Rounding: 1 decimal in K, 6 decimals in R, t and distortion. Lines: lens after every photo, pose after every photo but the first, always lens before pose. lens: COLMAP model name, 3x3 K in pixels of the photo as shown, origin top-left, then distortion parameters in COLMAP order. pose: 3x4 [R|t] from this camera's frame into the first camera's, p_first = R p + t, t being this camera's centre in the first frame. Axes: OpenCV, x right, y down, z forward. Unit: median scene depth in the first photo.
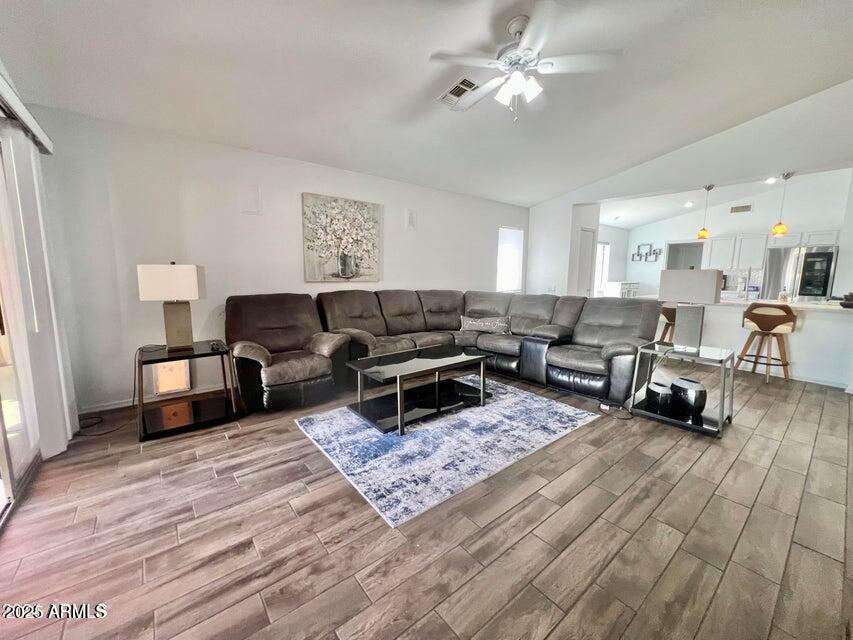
lens RADIAL K [[341.5, 0, 425.0], [0, 341.5, 327.0], [0, 0, 1]] dist [-0.001739, -0.000257]
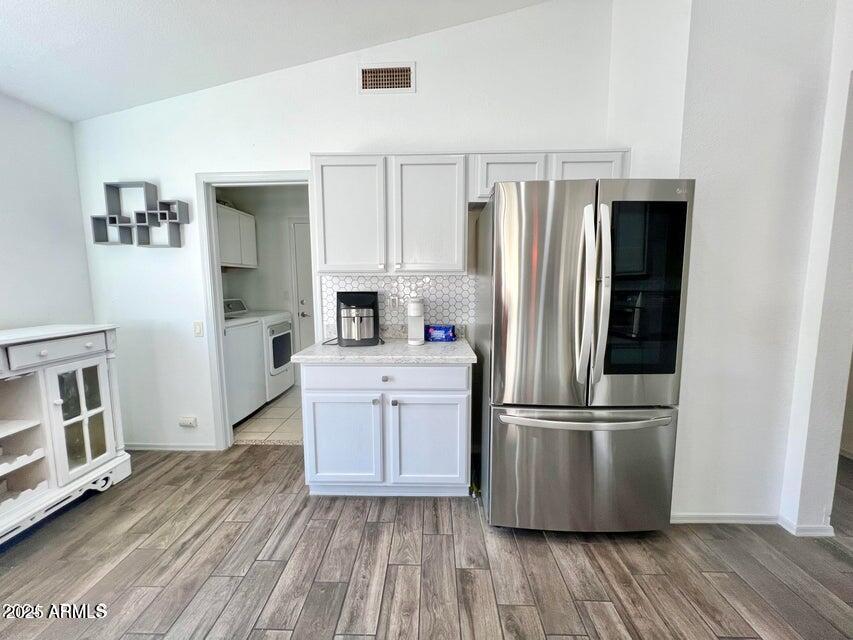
lens RADIAL K [[341.5, 0, 423.2], [0, 341.5, 317.1], [0, 0, 1]] dist [-0.001739, -0.000257]
pose [[0.653162, -0.093437, 0.751431, 1.667699], [0.132897, 0.991100, 0.007722, -0.311879], [-0.745465, 0.094819, 0.659766, 1.896628]]
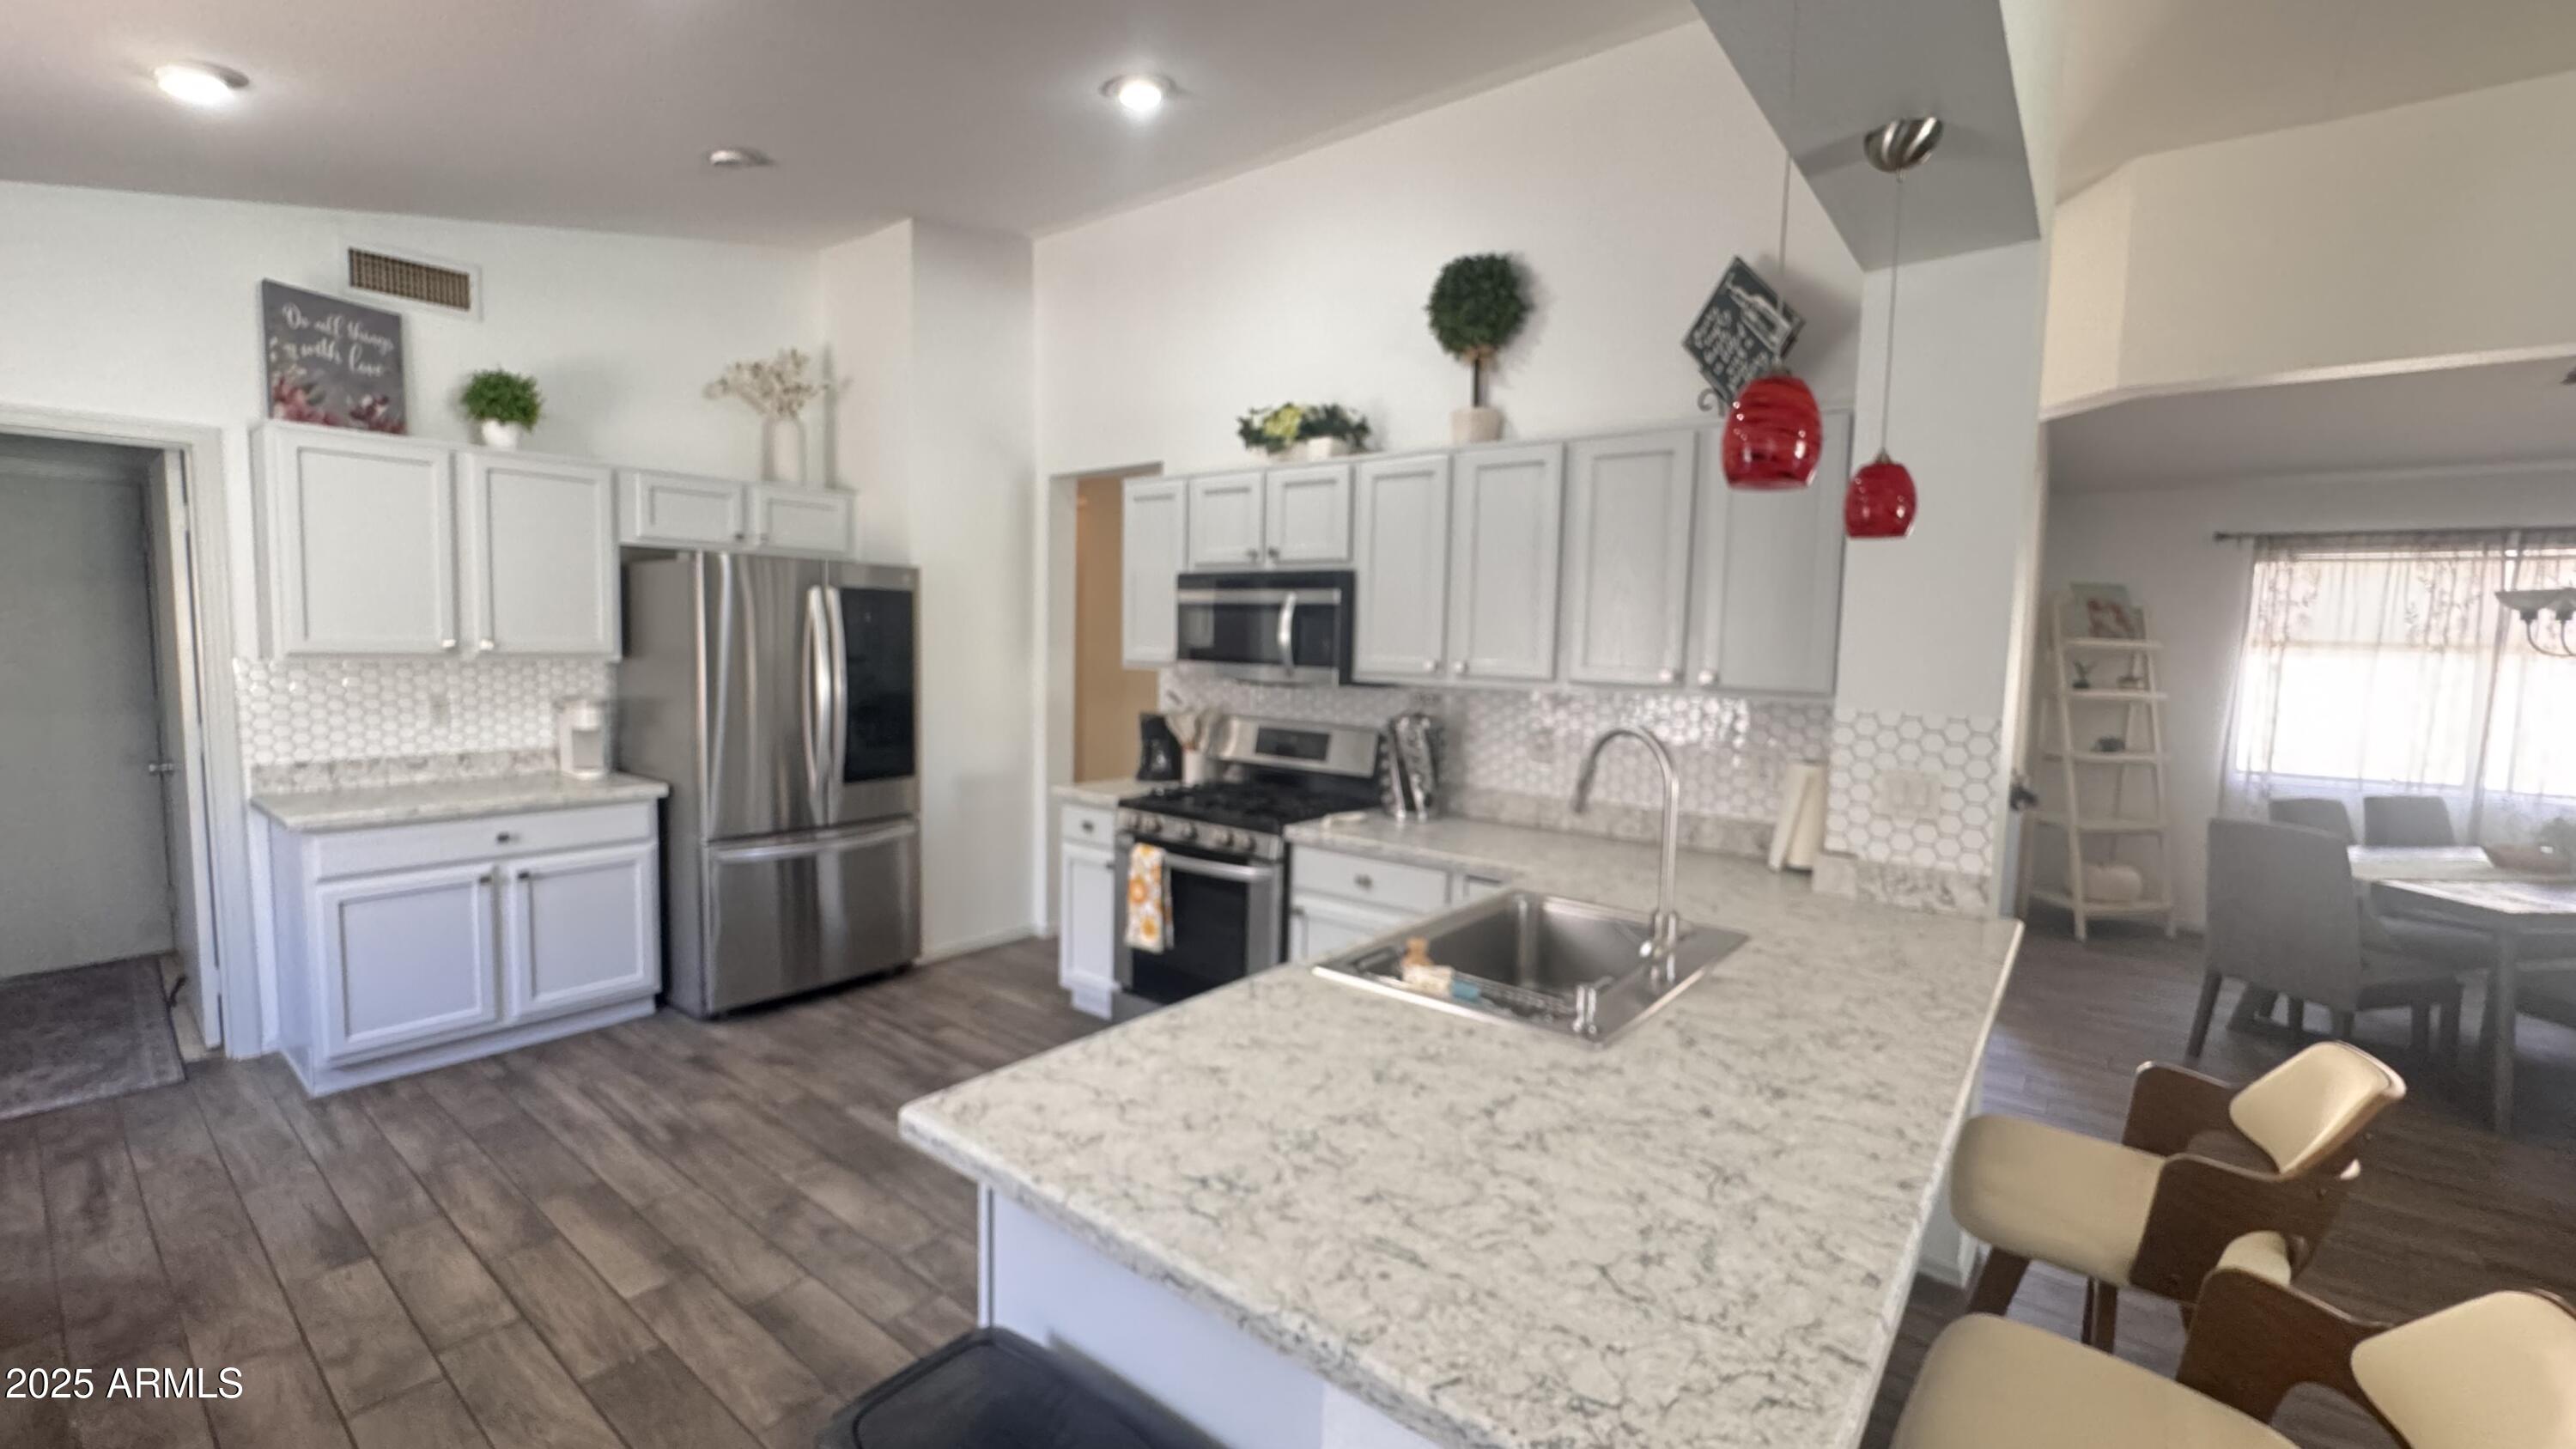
lens RADIAL K [[1036.7, 0, 1292.5], [0, 1036.7, 716.4], [0, 0, 1]] dist [-0.006035, 0.000694]
pose [[-0.222695, -0.093425, 0.970401, 0.830140], [0.128905, 0.983836, 0.124300, -0.363131], [-0.966328, 0.152771, -0.207053, 1.752906]]
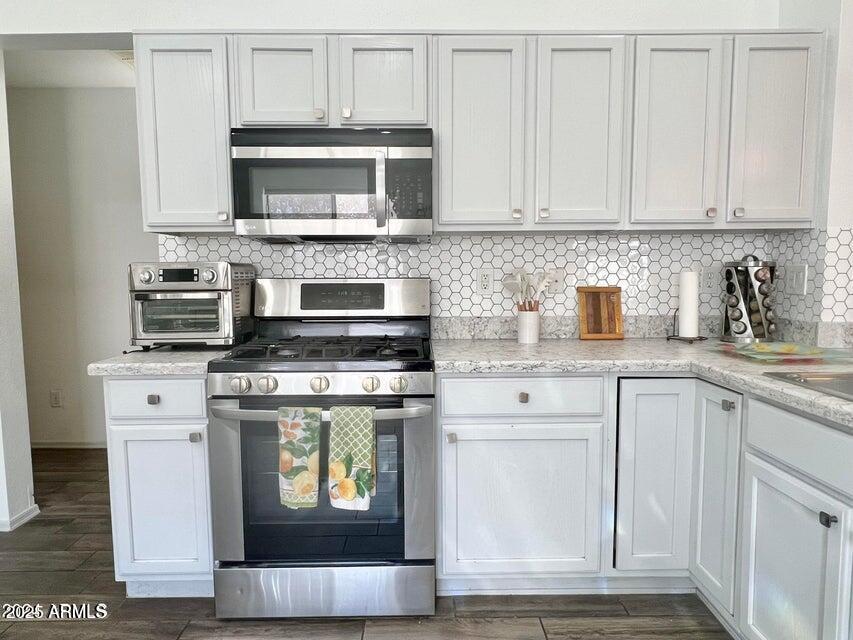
lens RADIAL K [[529.4, 0, 425.9], [0, 529.4, 319.4], [0, 0, 1]] dist [0.001830, 0.000561]
pose [[-0.781651, -0.062535, 0.620574, 1.493674], [0.093834, 0.971847, 0.216123, -0.290368], [-0.616618, 0.227164, -0.753777, 1.978130]]
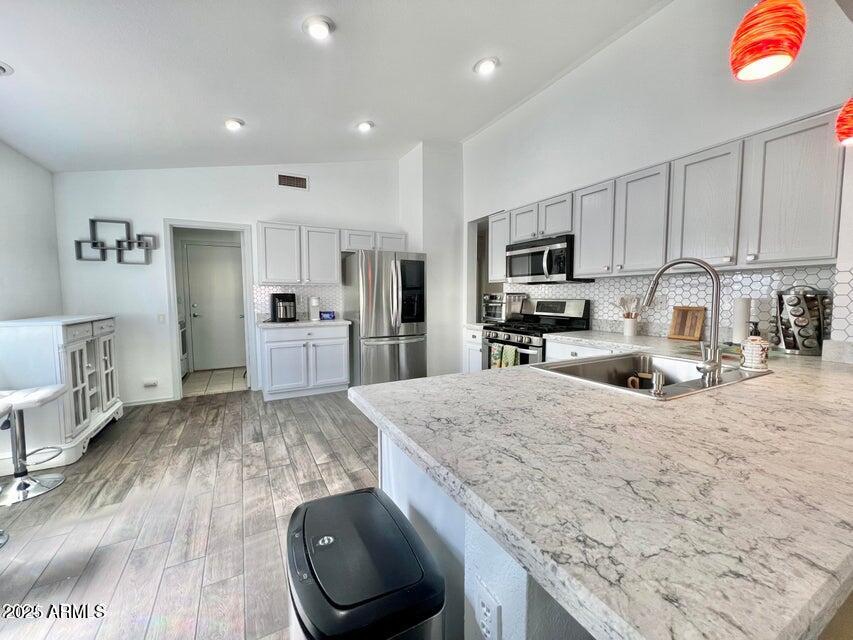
lens RADIAL K [[341.5, 0, 426.0], [0, 341.5, 317.7], [0, 0, 1]] dist [-0.001739, -0.000257]
pose [[0.185034, -0.076604, 0.979742, 0.909518], [0.161229, 0.985815, 0.046629, -0.256680], [-0.969416, 0.149335, 0.194760, 1.677152]]
